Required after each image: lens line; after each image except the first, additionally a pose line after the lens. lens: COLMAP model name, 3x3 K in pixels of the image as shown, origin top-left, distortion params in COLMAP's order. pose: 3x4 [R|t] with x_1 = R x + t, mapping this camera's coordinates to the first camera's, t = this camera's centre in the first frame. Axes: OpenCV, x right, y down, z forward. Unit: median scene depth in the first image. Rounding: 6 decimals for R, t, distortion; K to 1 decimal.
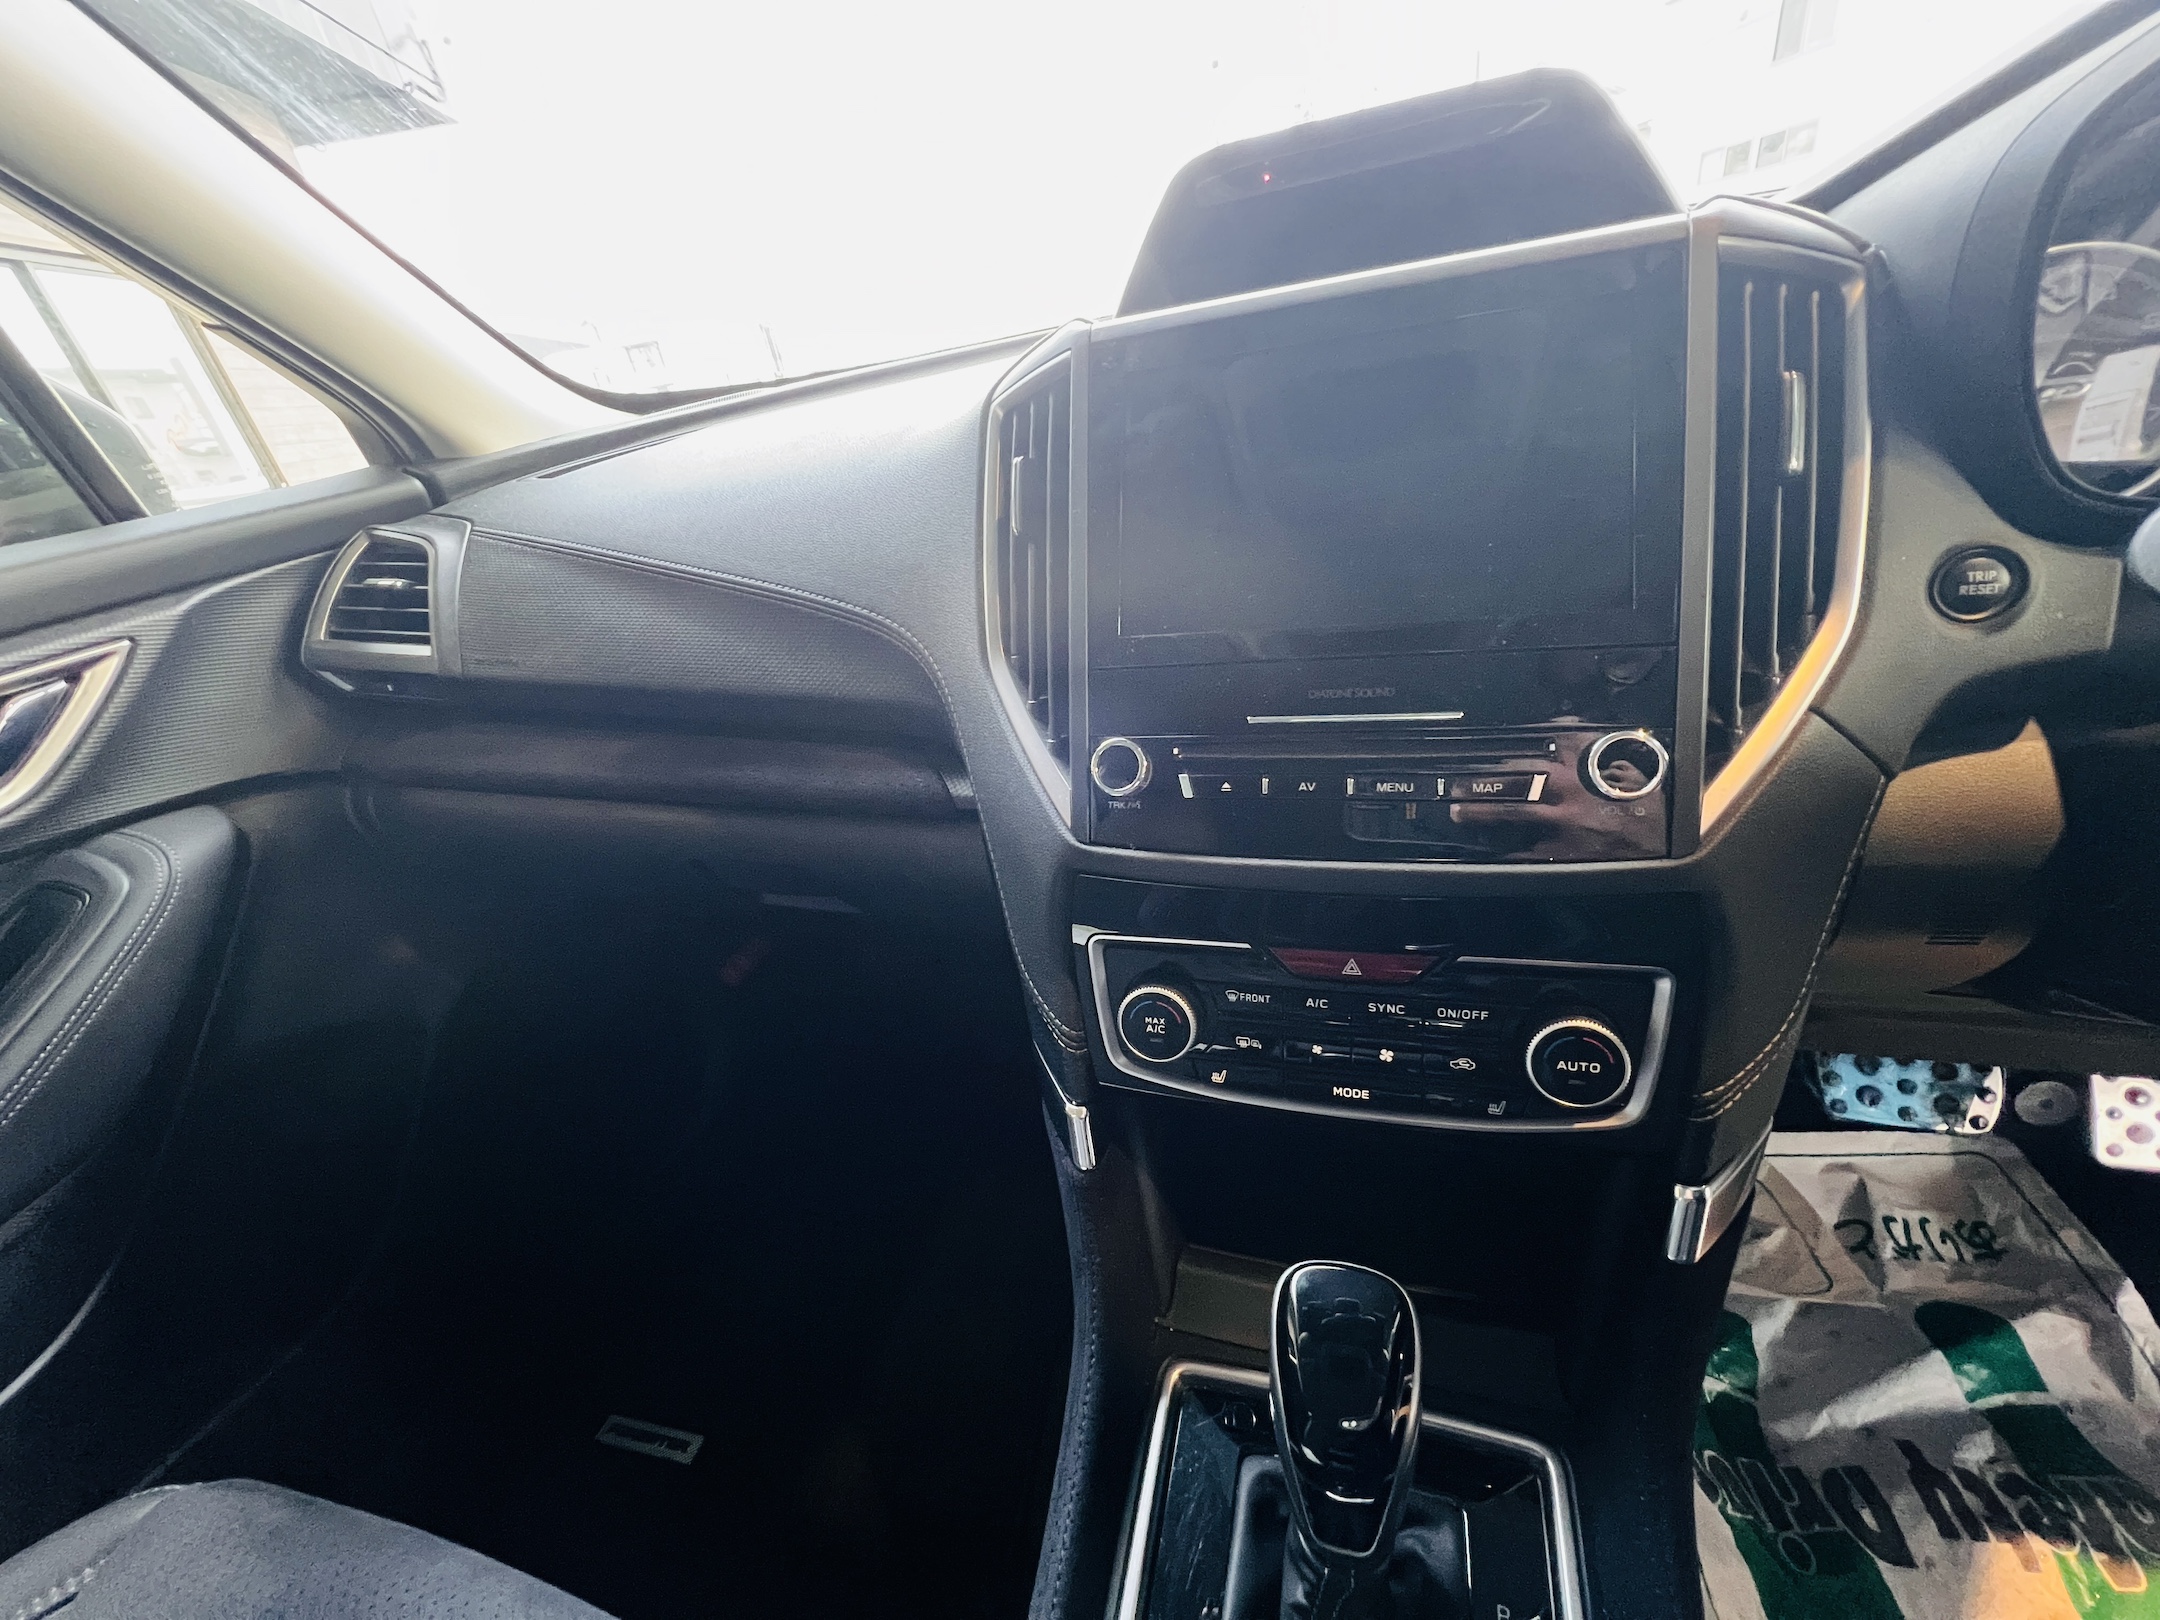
lens RADIAL K [[865.4, 0, 1077.5], [0, 865.4, 808.6], [0, 0, 1]] dist [-0.000375, -0.000041]
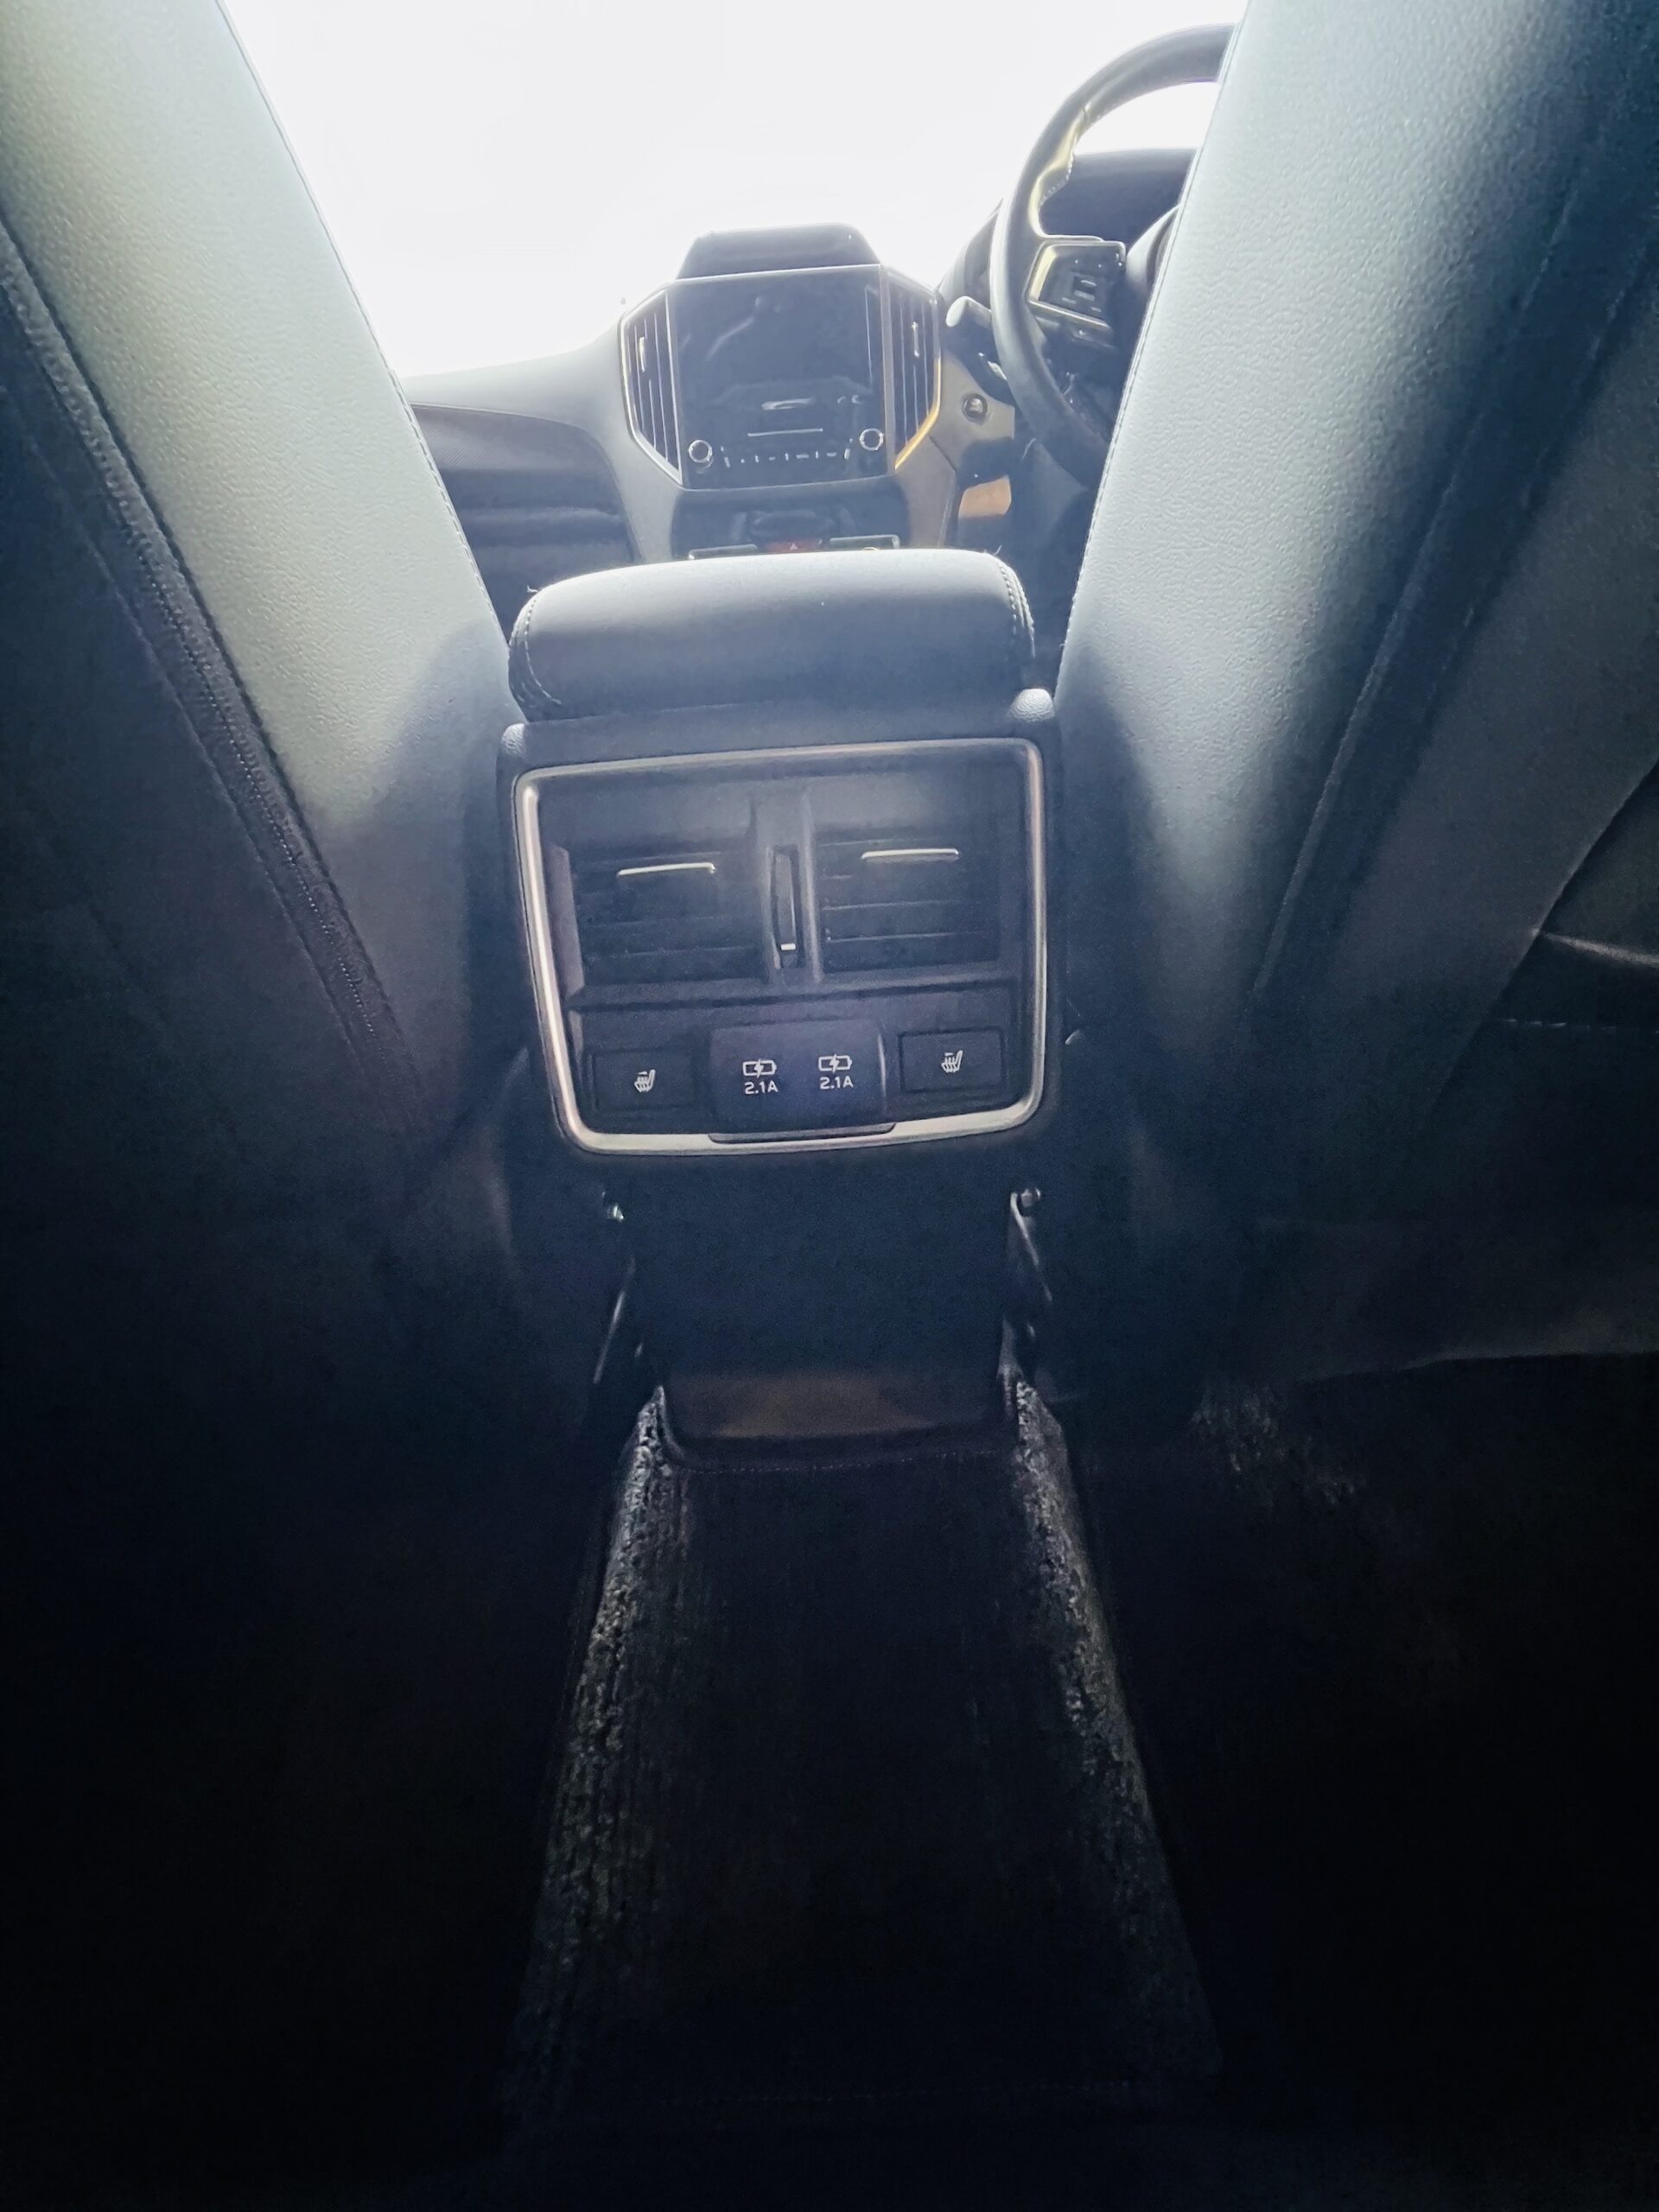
lens RADIAL K [[882.6, 0, 819.1], [0, 882.6, 1109.5], [0, 0, 1]] dist [0.000366, -0.000024]
pose [[0.946305, -0.074235, 0.314635, -0.363467], [0.069460, 0.997236, 0.026377, 1.141102], [-0.315724, -0.003106, 0.948846, -0.989196]]
